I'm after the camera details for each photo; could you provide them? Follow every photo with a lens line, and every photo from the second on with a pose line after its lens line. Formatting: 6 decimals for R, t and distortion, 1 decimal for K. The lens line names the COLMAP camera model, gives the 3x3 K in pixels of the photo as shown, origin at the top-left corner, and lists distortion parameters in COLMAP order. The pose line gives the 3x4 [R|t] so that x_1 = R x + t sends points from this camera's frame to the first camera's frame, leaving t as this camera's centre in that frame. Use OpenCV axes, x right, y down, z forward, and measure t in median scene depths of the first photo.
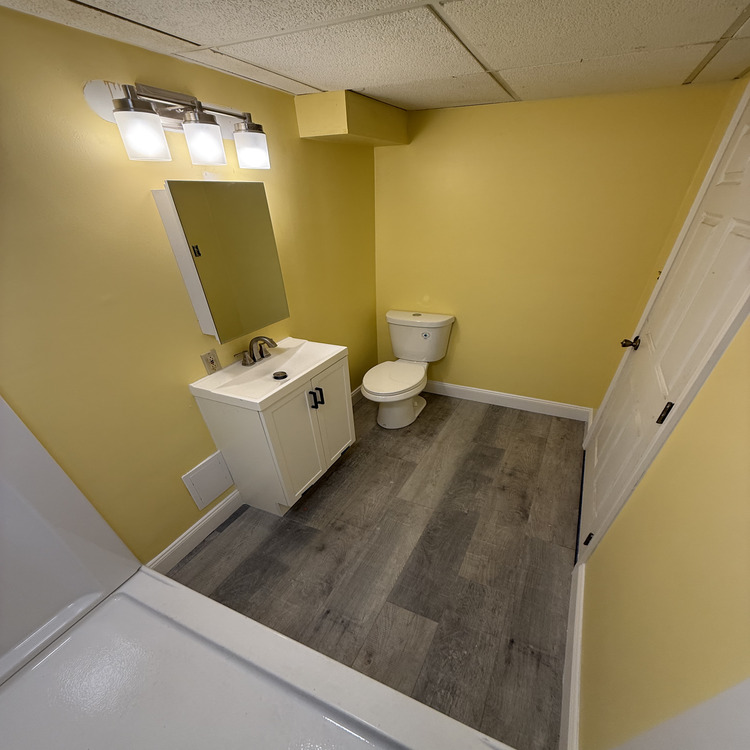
lens RADIAL K [[300.7, 0, 375.0], [0, 300.7, 375.0], [0, 0, 1]] dist [-0.000351, -0.010209]
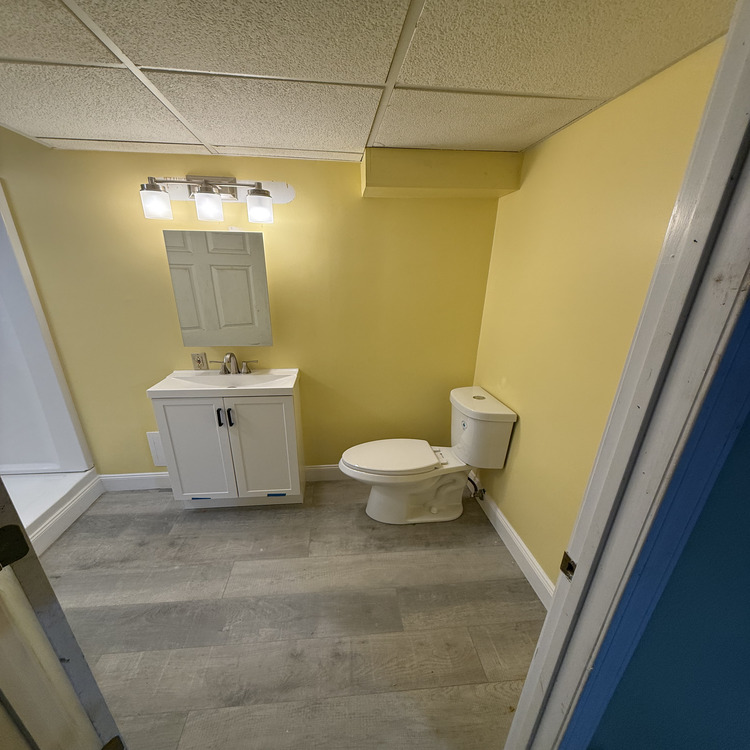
lens RADIAL K [[322.9, 0, 375.0], [0, 322.9, 375.0], [0, 0, 1]] dist [-0.002375, -0.000473]
pose [[0.682009, 0.255100, -0.685411, 0.926058], [-0.388256, 0.920514, -0.043726, -0.217560], [0.619775, 0.295937, 0.726843, 0.471494]]
